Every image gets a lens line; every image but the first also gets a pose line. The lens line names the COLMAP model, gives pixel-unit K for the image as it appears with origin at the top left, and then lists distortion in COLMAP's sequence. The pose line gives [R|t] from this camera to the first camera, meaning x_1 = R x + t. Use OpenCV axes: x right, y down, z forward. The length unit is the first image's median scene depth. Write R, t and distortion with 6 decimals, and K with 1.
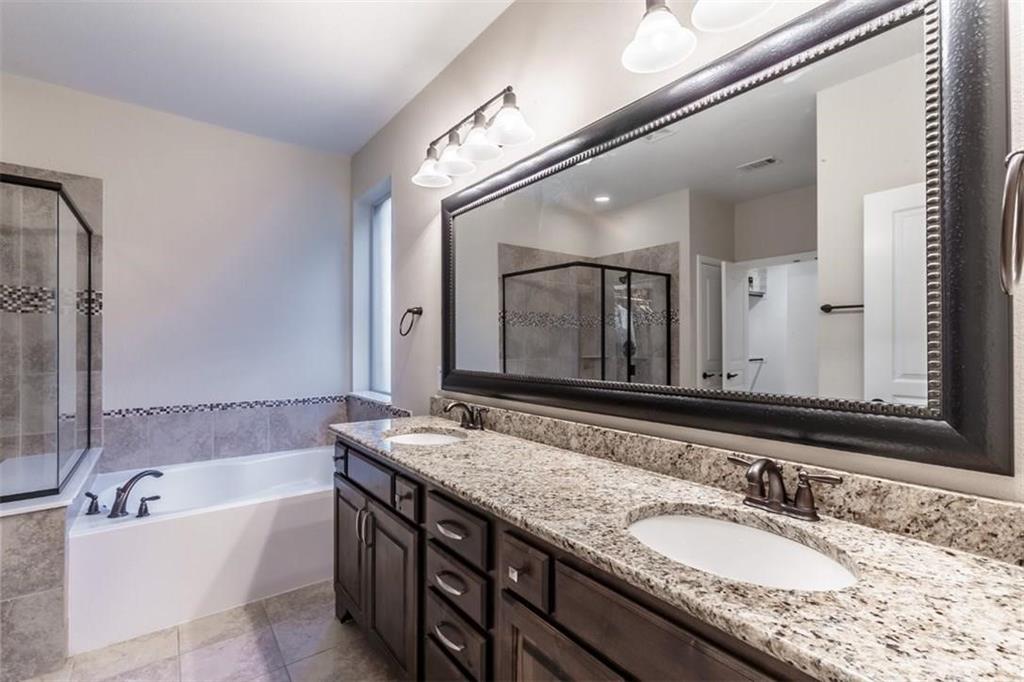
lens RADIAL K [[454.5, 0, 501.5], [0, 454.5, 335.7], [0, 0, 1]] dist [-0.002340, 0.002748]
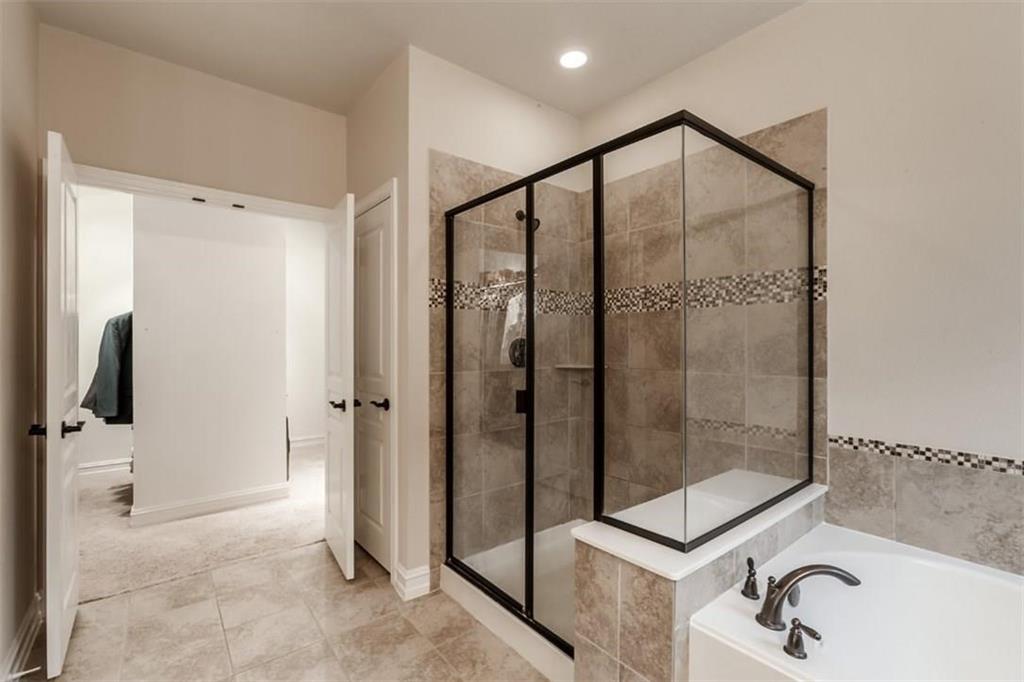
lens RADIAL K [[454.5, 0, 506.1], [0, 454.5, 344.3], [0, 0, 1]] dist [-0.002340, 0.002748]
pose [[0.040947, 0.004900, -0.999149, -0.195110], [0.017272, 0.999835, 0.005611, 0.012138], [0.999012, -0.017487, 0.040855, 0.481453]]
